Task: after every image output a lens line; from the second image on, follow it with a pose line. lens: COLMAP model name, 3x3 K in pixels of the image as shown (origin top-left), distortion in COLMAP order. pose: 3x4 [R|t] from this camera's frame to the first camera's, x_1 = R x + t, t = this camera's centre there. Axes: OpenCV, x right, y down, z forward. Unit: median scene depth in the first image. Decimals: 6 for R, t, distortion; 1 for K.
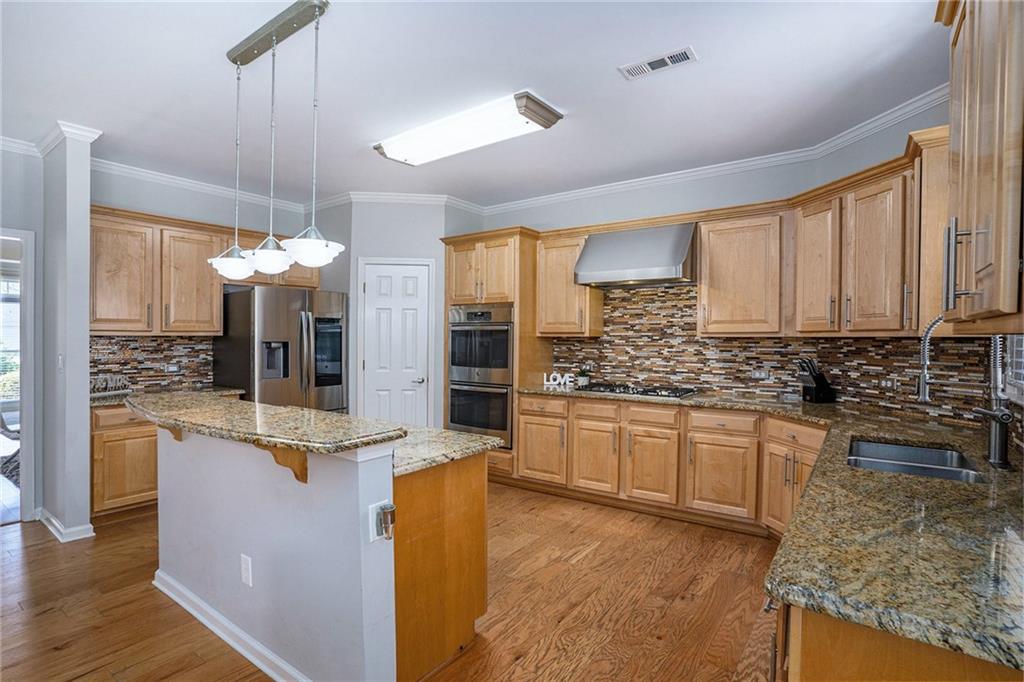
lens RADIAL K [[511.3, 0, 509.1], [0, 511.3, 344.7], [0, 0, 1]] dist [-0.023201, 0.001230]
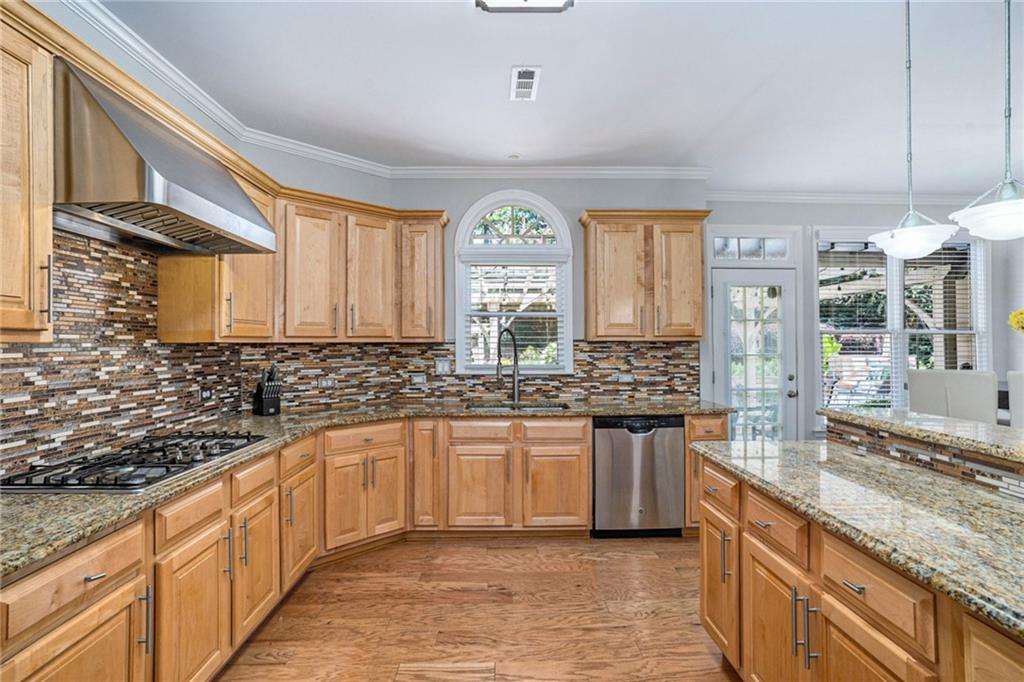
lens RADIAL K [[511.3, 0, 509.1], [0, 511.3, 344.7], [0, 0, 1]] dist [-0.023201, 0.001230]
pose [[-0.583172, -0.003064, 0.812343, -0.395035], [0.015558, 0.999767, 0.014939, -0.019061], [-0.812200, 0.021351, -0.582988, 1.198910]]
